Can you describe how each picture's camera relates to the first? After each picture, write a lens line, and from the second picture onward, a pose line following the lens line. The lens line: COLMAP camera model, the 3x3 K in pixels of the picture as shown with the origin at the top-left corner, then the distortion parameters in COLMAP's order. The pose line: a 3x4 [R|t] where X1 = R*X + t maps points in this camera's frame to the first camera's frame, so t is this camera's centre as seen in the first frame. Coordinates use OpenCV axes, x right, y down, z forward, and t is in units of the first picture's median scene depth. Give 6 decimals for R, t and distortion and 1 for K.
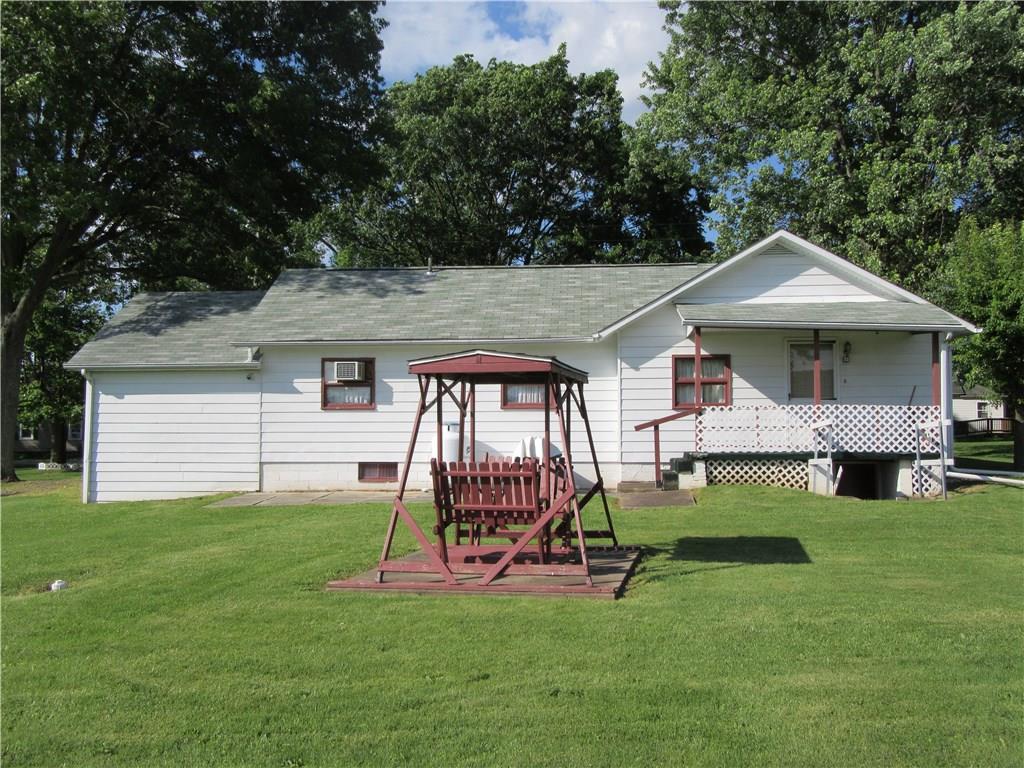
lens RADIAL K [[981.0, 0, 514.0], [0, 981.0, 382.6], [0, 0, 1]] dist [-0.003554, 0.000000]
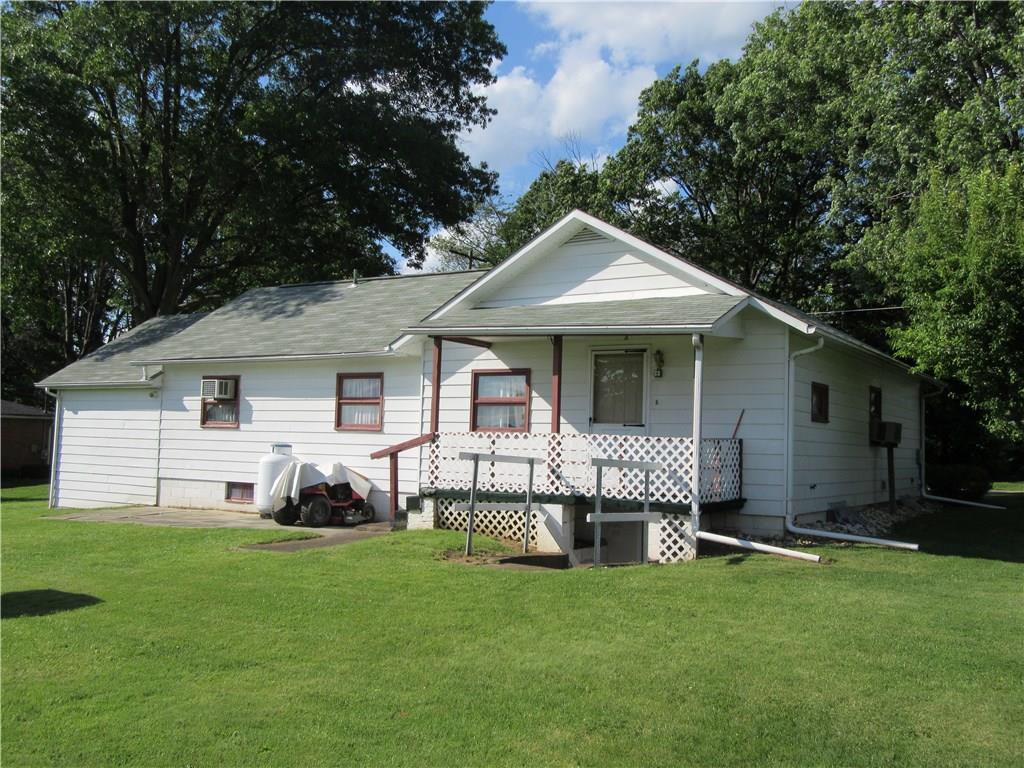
lens RADIAL K [[981.0, 0, 509.3], [0, 981.0, 383.4], [0, 0, 1]] dist [-0.003554, 0.000000]
pose [[0.884307, -0.003933, -0.466889, 0.582051], [-0.001518, 0.999935, -0.011298, -0.006992], [0.466903, 0.010700, 0.884244, 0.273567]]
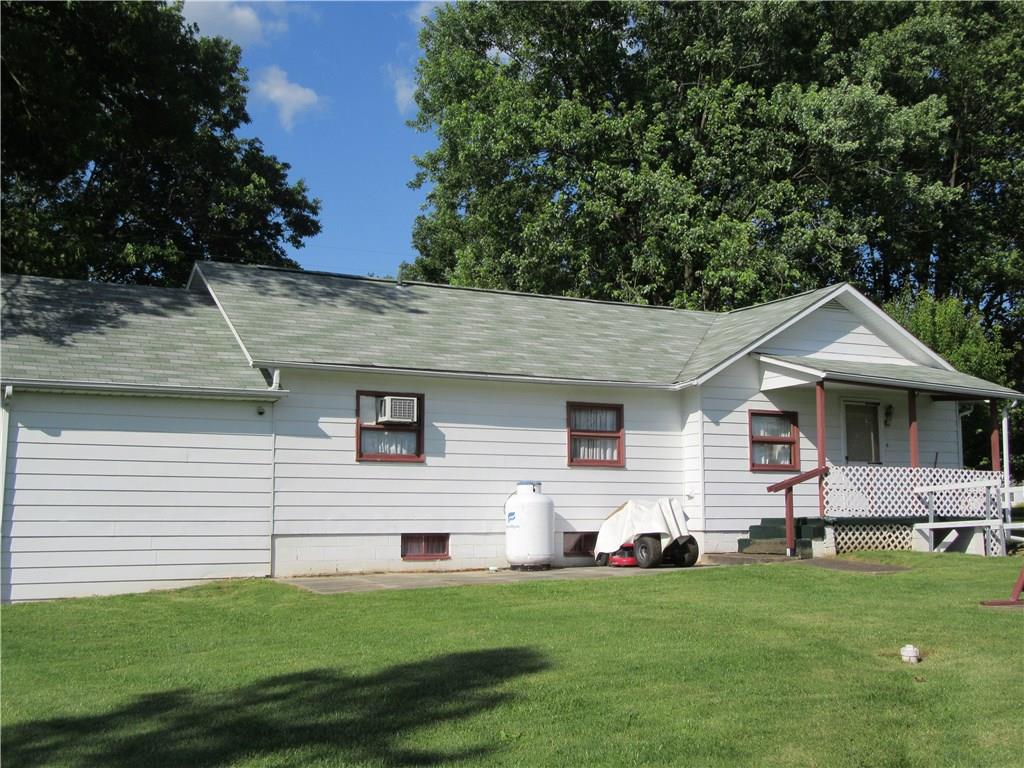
lens RADIAL K [[1246.6, 0, 511.4], [0, 1246.6, 385.2], [0, 0, 1]] dist [-0.022771, 0.000000]
pose [[0.831642, 0.059963, 0.552065, -0.646474], [-0.027077, 0.997349, -0.067538, 0.032248], [-0.554651, 0.041219, 0.831061, 0.177108]]
